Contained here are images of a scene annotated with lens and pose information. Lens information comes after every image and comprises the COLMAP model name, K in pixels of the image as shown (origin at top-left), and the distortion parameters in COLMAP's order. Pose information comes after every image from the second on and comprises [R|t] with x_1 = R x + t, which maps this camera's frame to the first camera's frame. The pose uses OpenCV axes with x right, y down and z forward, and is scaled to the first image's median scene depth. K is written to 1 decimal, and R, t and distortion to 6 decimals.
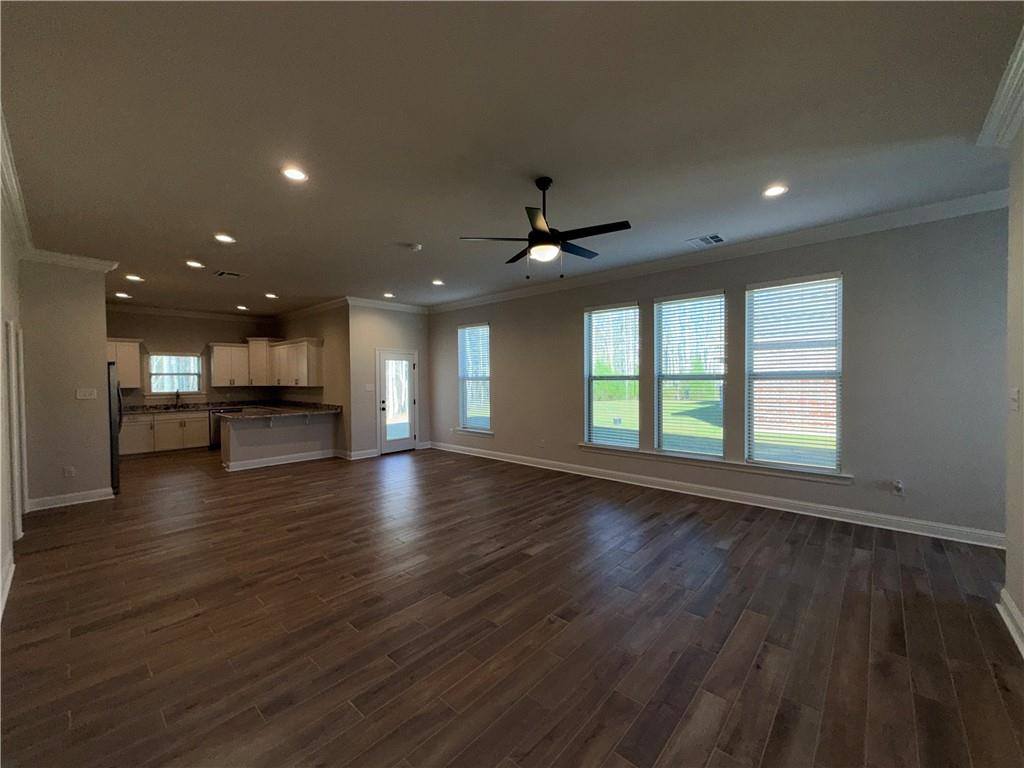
lens RADIAL K [[406.5, 0, 510.7], [0, 406.5, 382.5], [0, 0, 1]] dist [-0.000841, -0.000327]
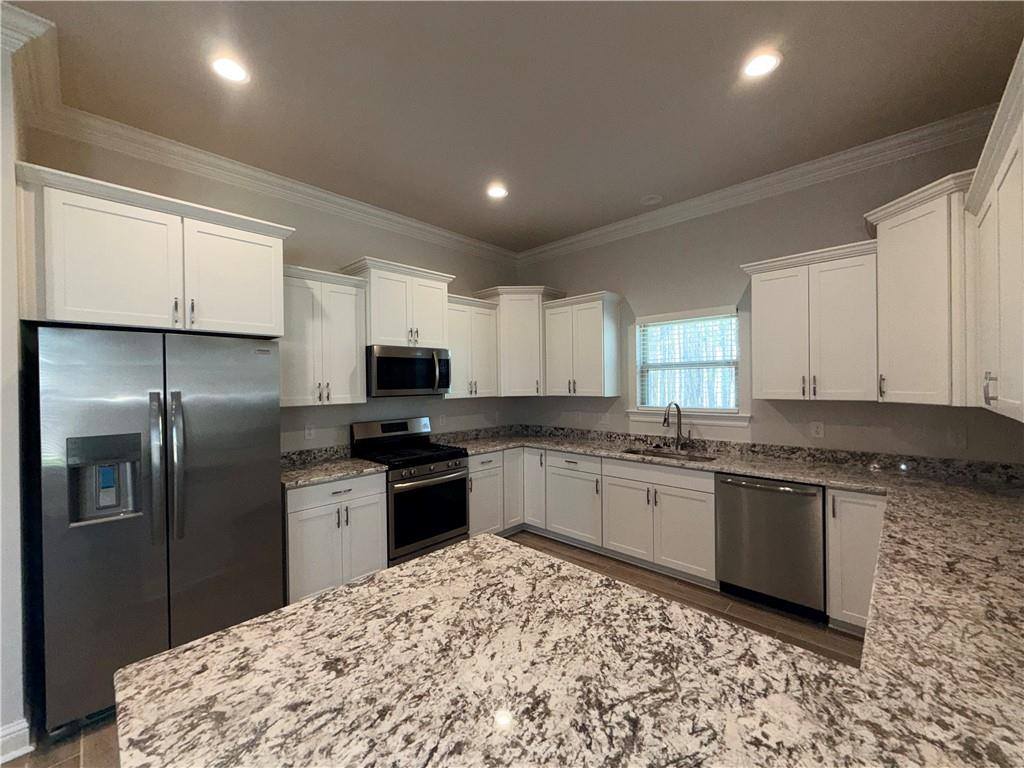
lens RADIAL K [[406.5, 0, 509.7], [0, 406.5, 385.3], [0, 0, 1]] dist [-0.000841, -0.000327]
pose [[-0.028565, 0.015975, -0.999464, -0.439128], [0.002627, 0.999870, 0.015907, -0.007144], [0.999588, -0.002171, -0.028603, 0.893597]]
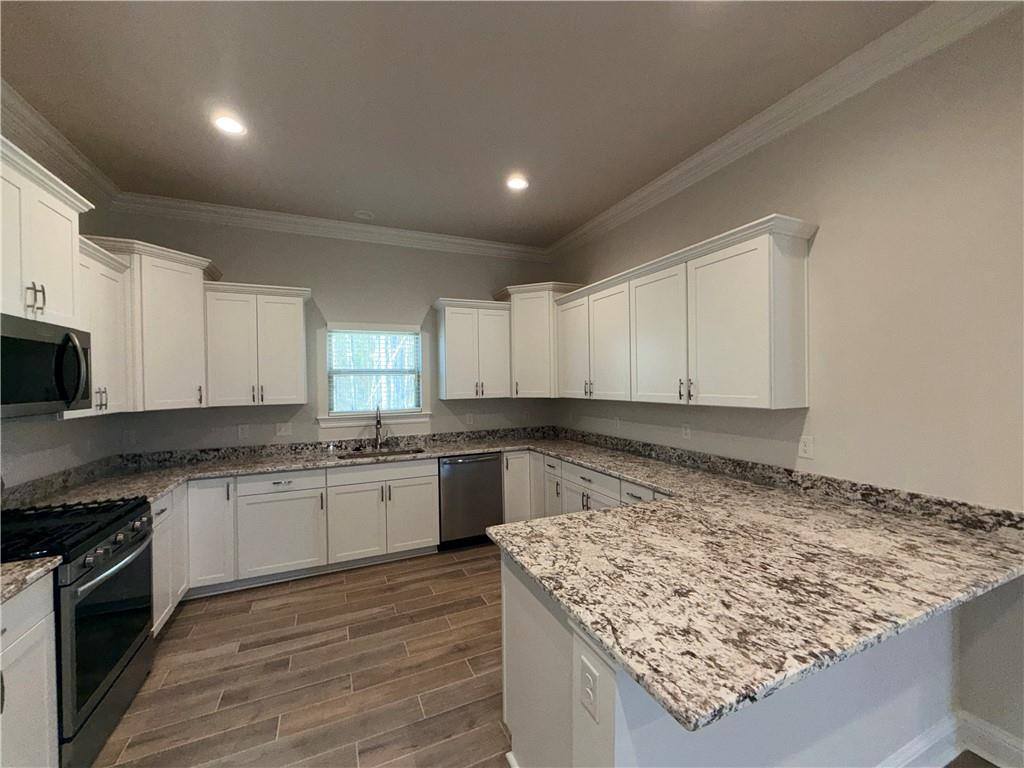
lens RADIAL K [[406.5, 0, 509.8], [0, 406.5, 385.6], [0, 0, 1]] dist [-0.000841, -0.000327]
pose [[0.914564, -0.002082, -0.404436, -0.539791], [0.002932, 0.999995, 0.001482, -0.005430], [0.404431, -0.002541, 0.914565, 0.691488]]
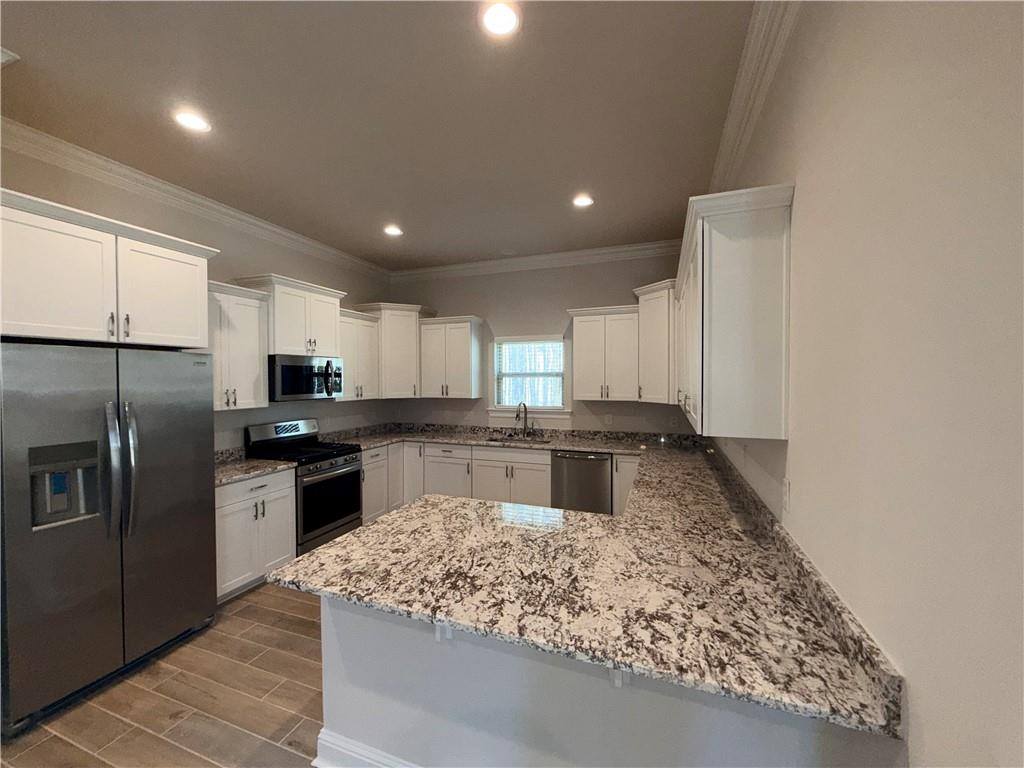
lens RADIAL K [[406.5, 0, 509.8], [0, 406.5, 384.5], [0, 0, 1]] dist [-0.000841, -0.000327]
pose [[0.370989, 0.022297, -0.928369, -0.338825], [-0.010235, 0.999749, 0.019922, -0.018889], [0.928581, 0.002112, 0.371125, 0.821930]]
